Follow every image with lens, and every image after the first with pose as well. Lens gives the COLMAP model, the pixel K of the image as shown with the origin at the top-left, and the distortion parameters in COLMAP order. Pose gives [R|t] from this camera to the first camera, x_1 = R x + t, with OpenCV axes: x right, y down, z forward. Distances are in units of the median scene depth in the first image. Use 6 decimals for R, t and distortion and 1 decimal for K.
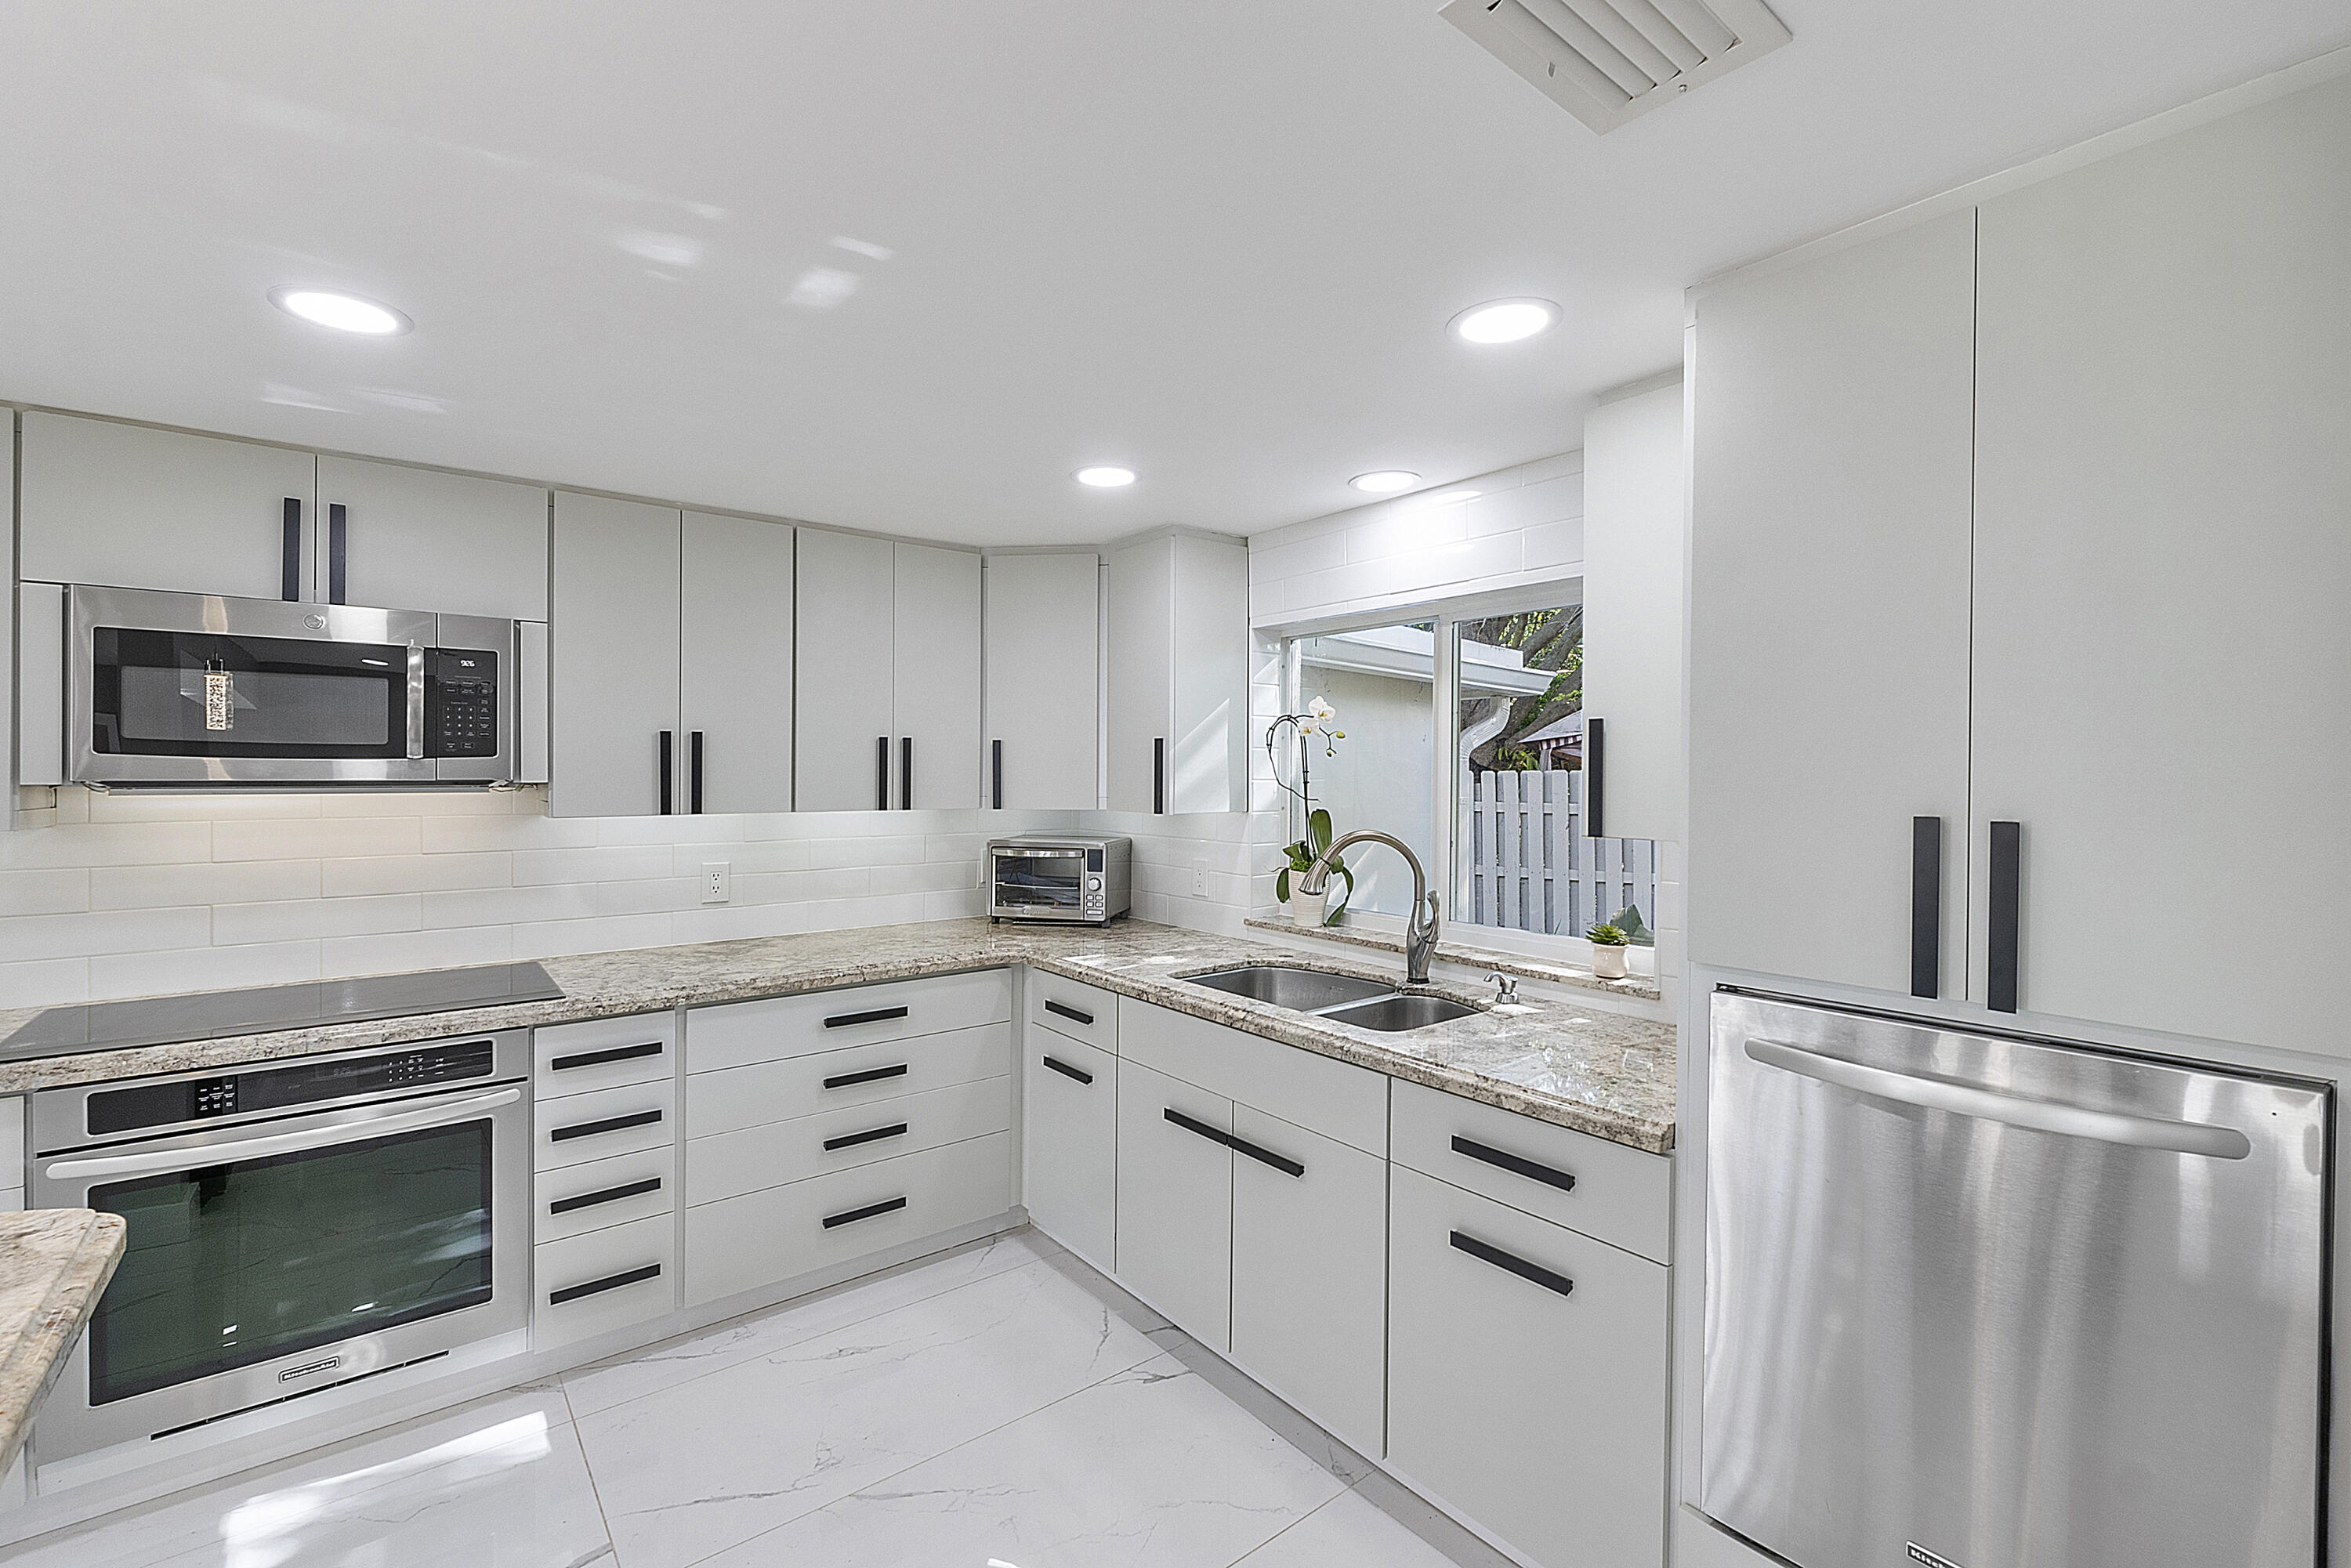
lens RADIAL K [[1001.9, 0, 1177.6], [0, 1001.9, 777.6], [0, 0, 1]] dist [-0.004198, -0.001385]
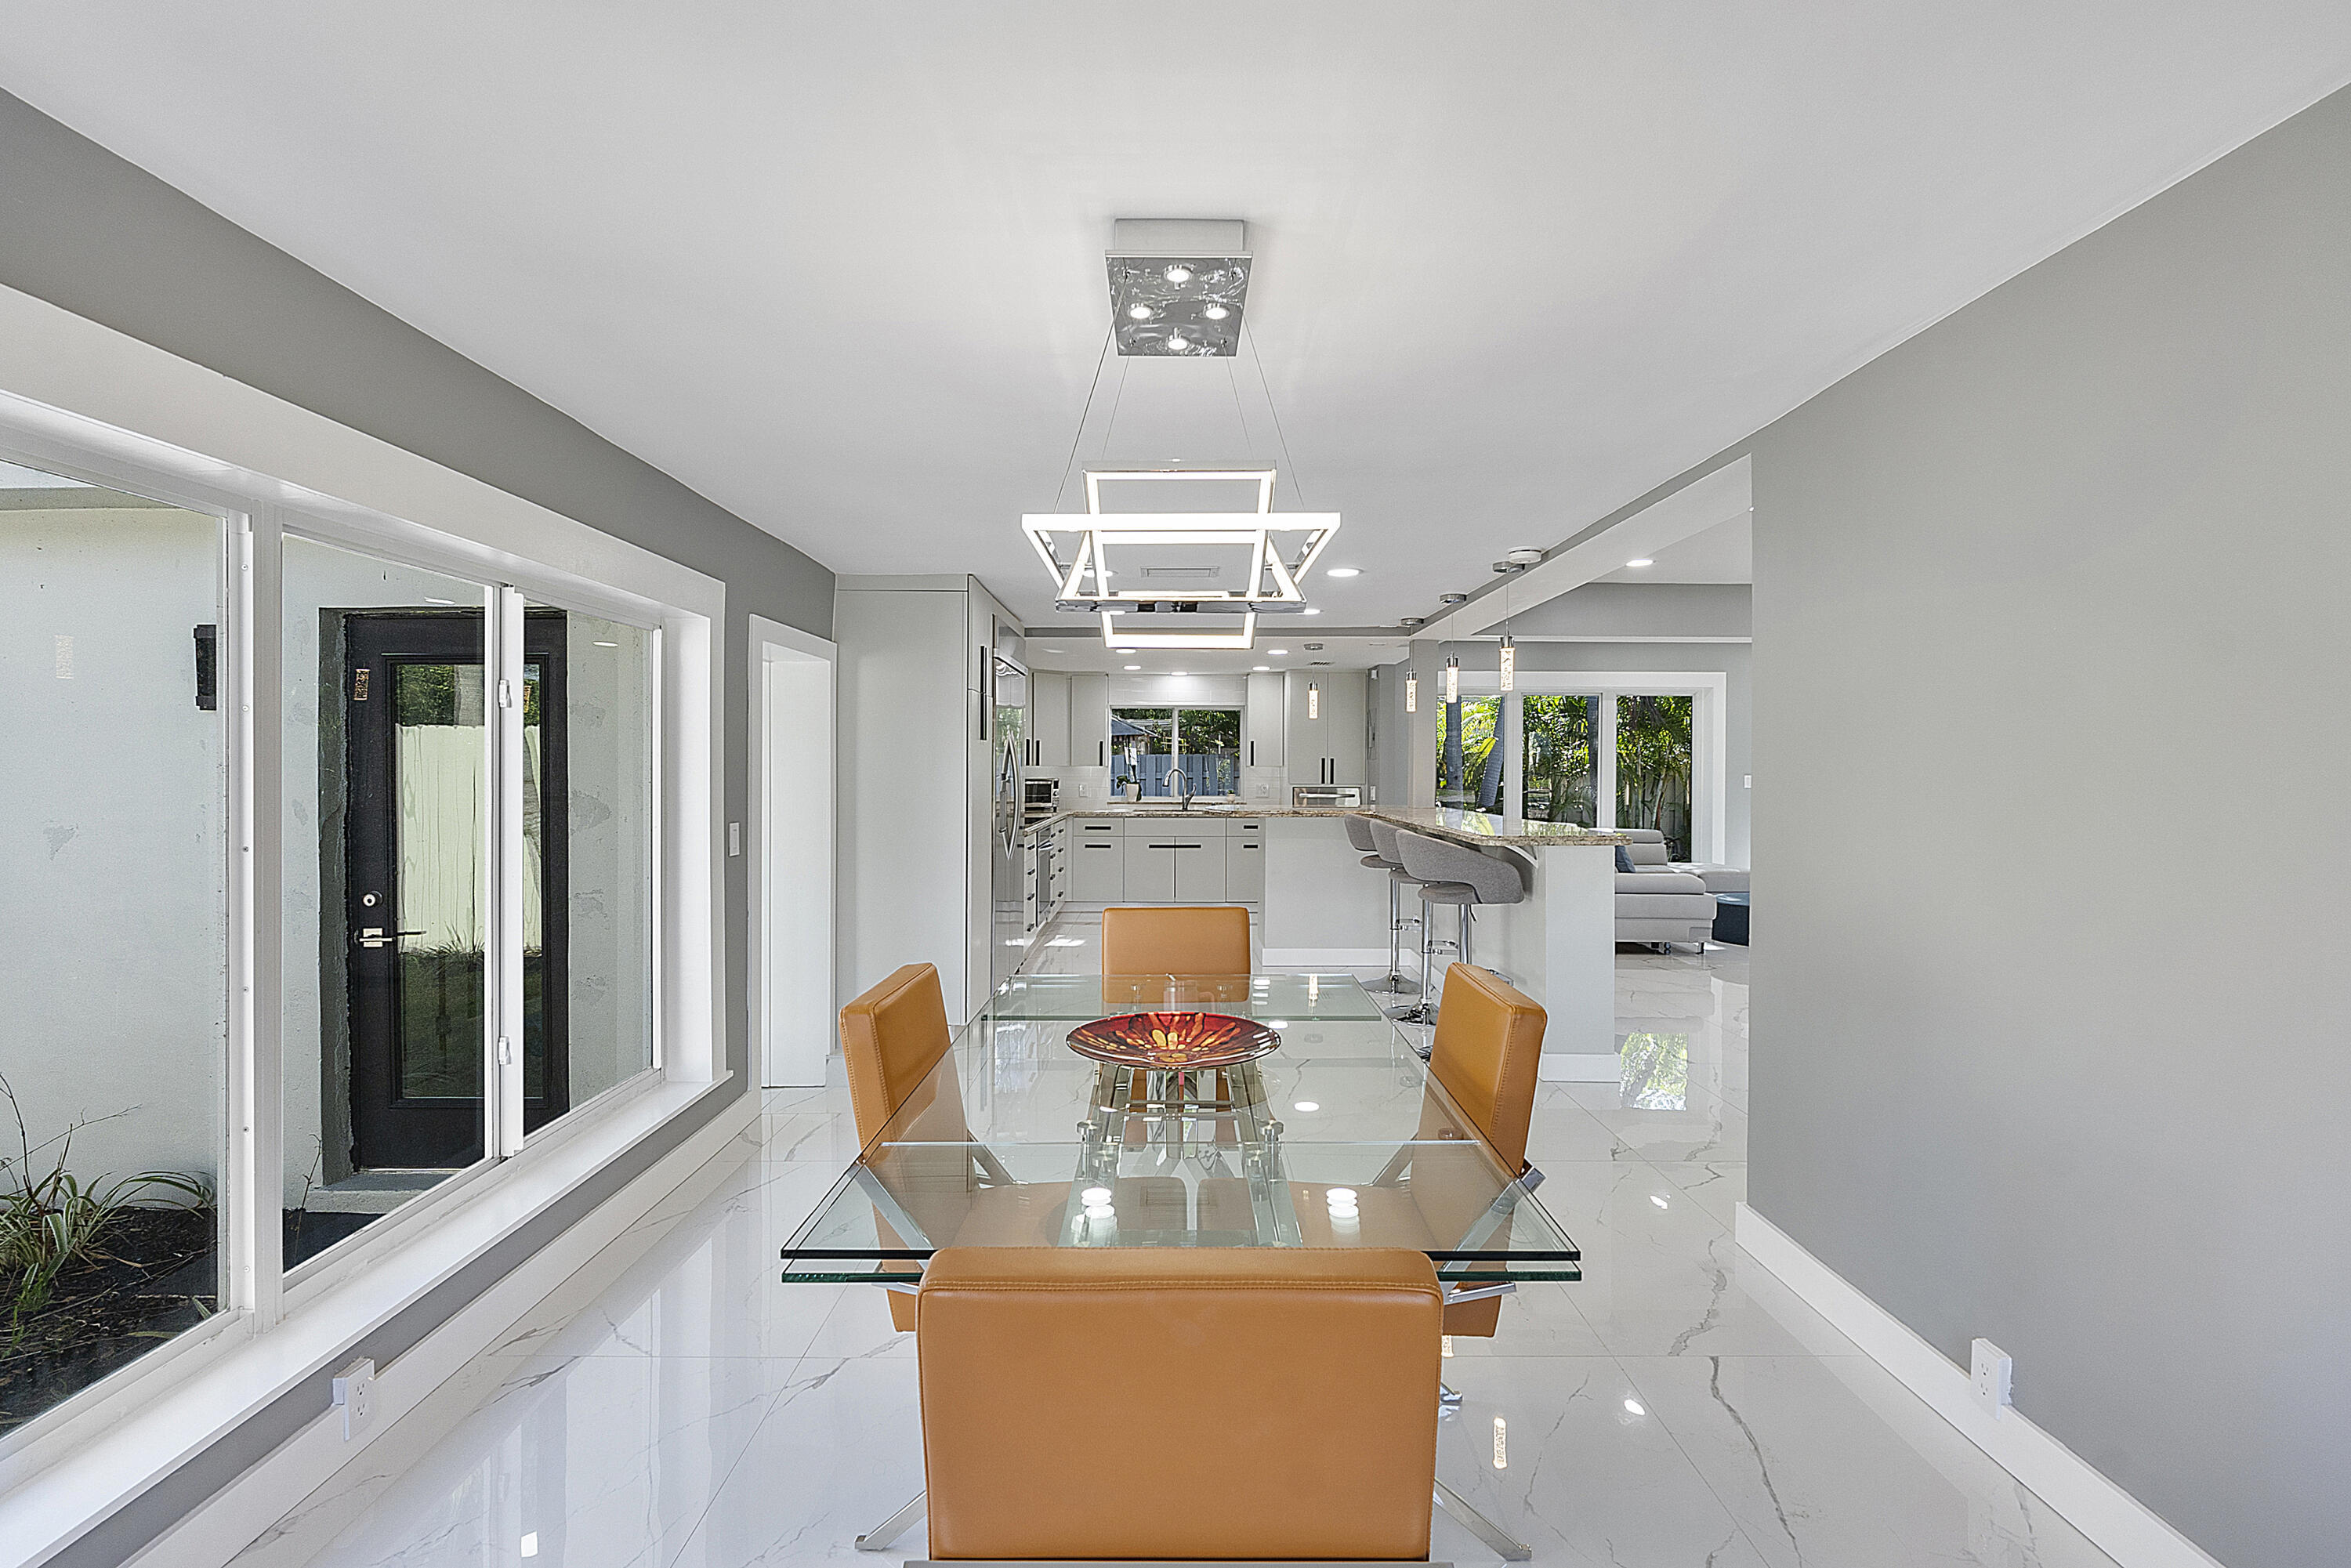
lens RADIAL K [[1063.8, 0, 1175.5], [0, 1063.8, 784.0], [0, 0, 1]] dist [0.000092, 0.000002]
pose [[0.623701, -0.015034, 0.781518, -2.983038], [0.004959, 0.999871, 0.015277, 0.052187], [-0.781647, -0.005653, 0.623695, -1.484111]]
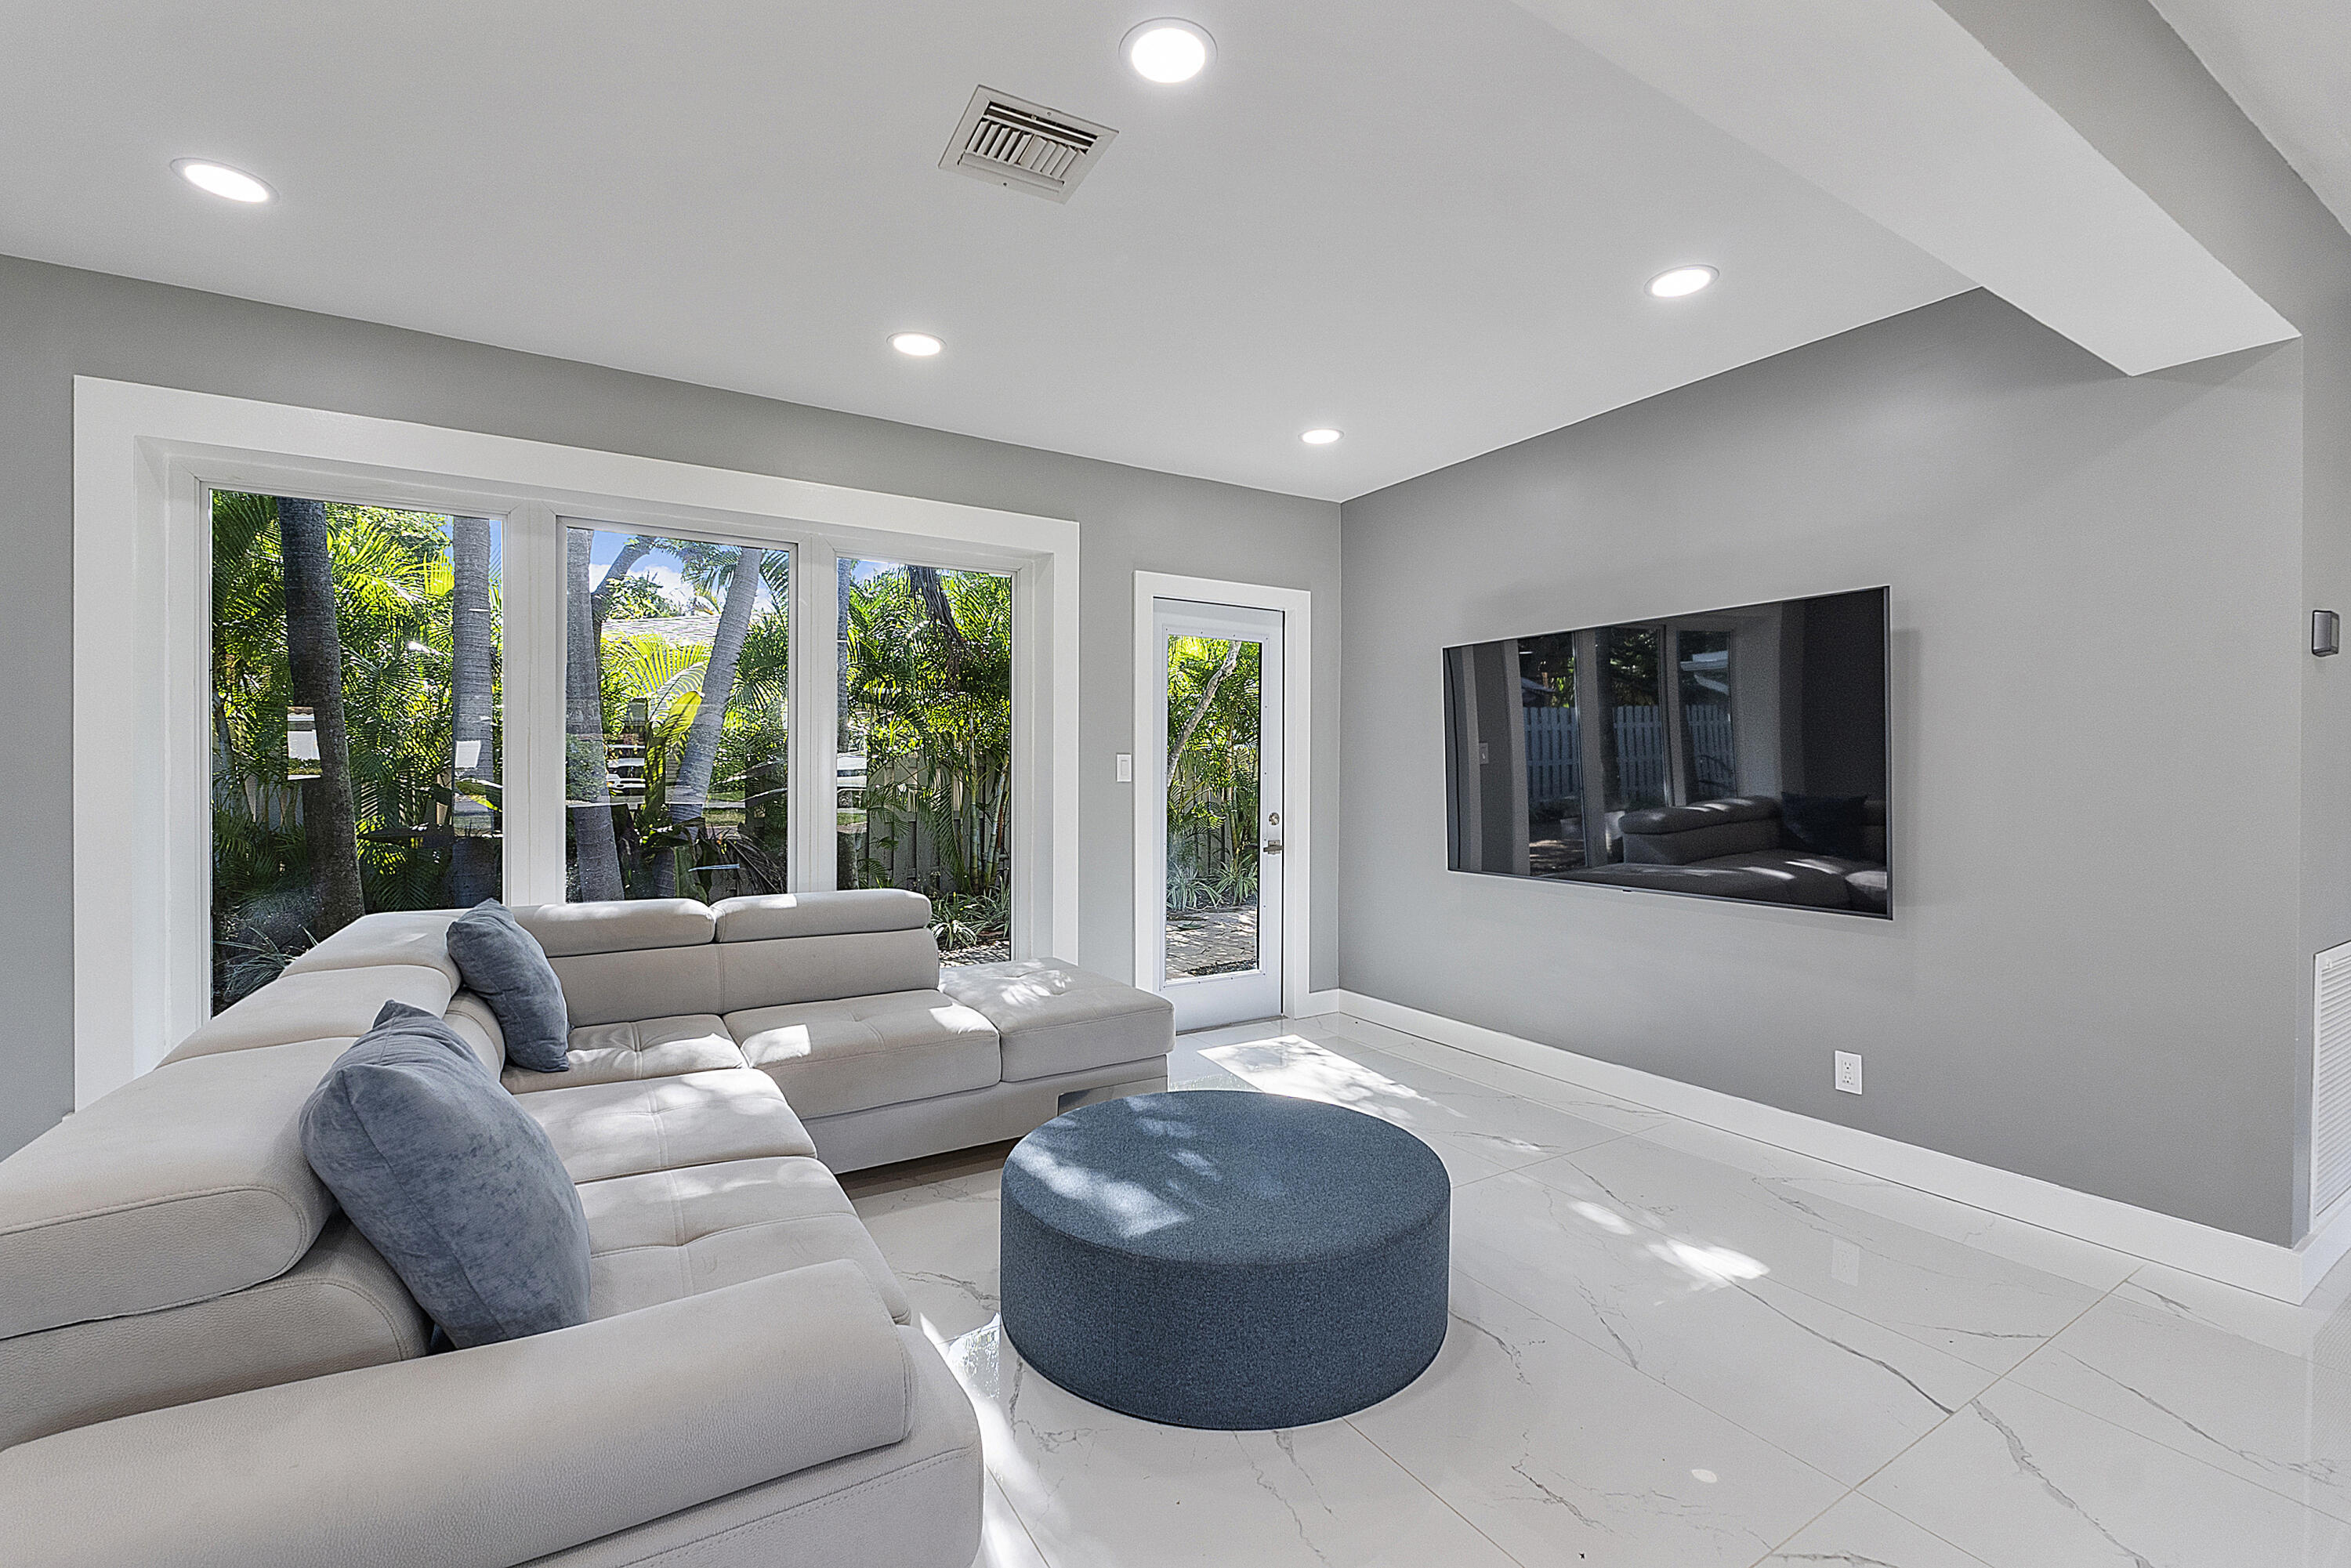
lens RADIAL K [[994.0, 0, 1173.3], [0, 994.0, 775.5], [0, 0, 1]] dist [-0.004781, -0.001394]
pose [[0.121024, -0.009059, 0.992608, -0.105317], [0.003135, 0.999957, 0.008743, 0.115154], [-0.992645, 0.002054, 0.121047, -0.947320]]
